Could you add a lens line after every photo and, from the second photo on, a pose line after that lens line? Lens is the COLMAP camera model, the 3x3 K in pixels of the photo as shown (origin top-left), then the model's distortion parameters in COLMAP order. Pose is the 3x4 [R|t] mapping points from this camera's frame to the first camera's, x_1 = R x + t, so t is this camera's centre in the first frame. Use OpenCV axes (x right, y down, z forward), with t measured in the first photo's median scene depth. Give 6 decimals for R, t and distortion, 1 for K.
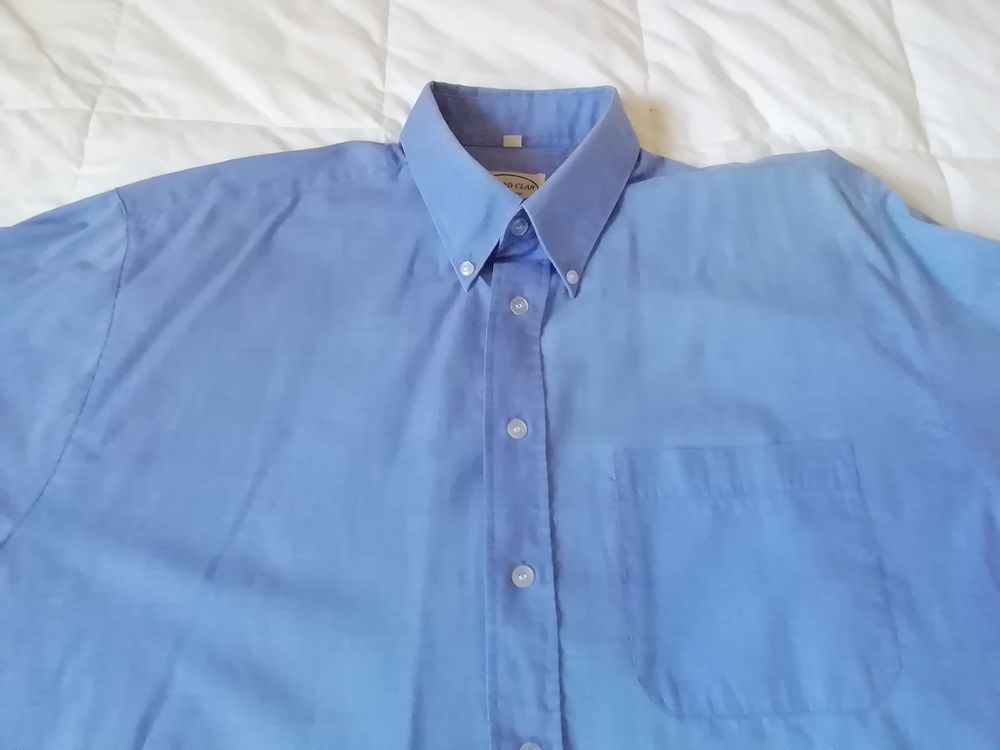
lens RADIAL K [[783.7, 0, 499.6], [0, 783.7, 373.0], [0, 0, 1]] dist [0.070716, -0.068653]
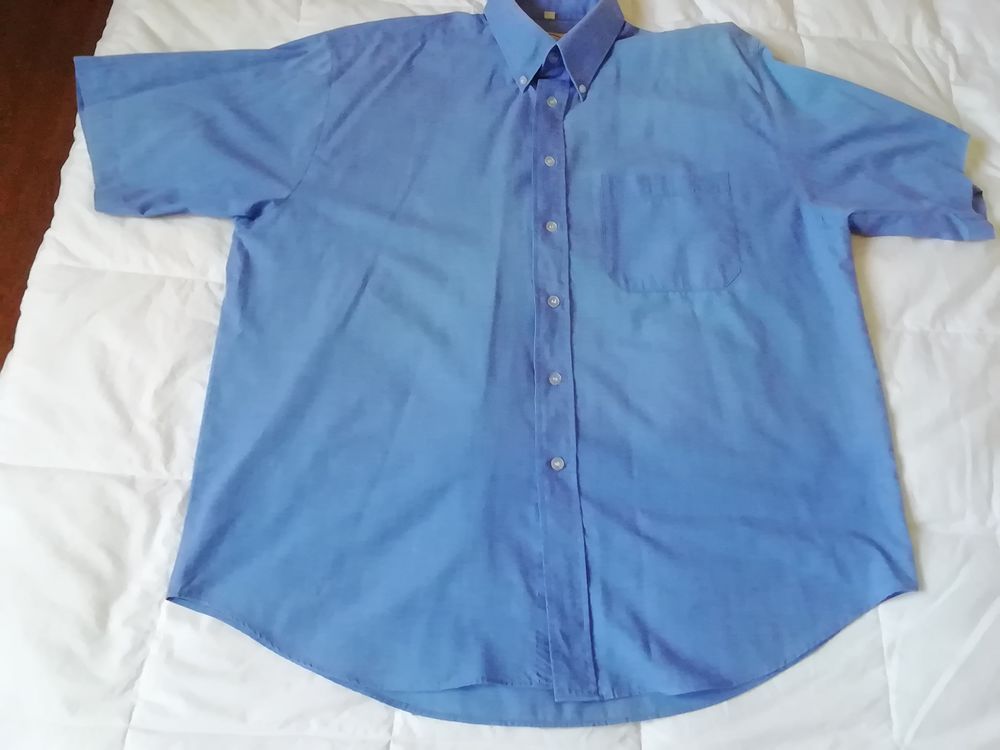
lens RADIAL K [[783.7, 0, 497.1], [0, 783.7, 378.7], [0, 0, 1]] dist [0.070716, -0.068653]
pose [[0.999440, 0.033429, -0.001687, -0.078064], [-0.033387, 0.999234, 0.020412, 0.526332], [0.002368, -0.020344, 0.999790, -0.832137]]
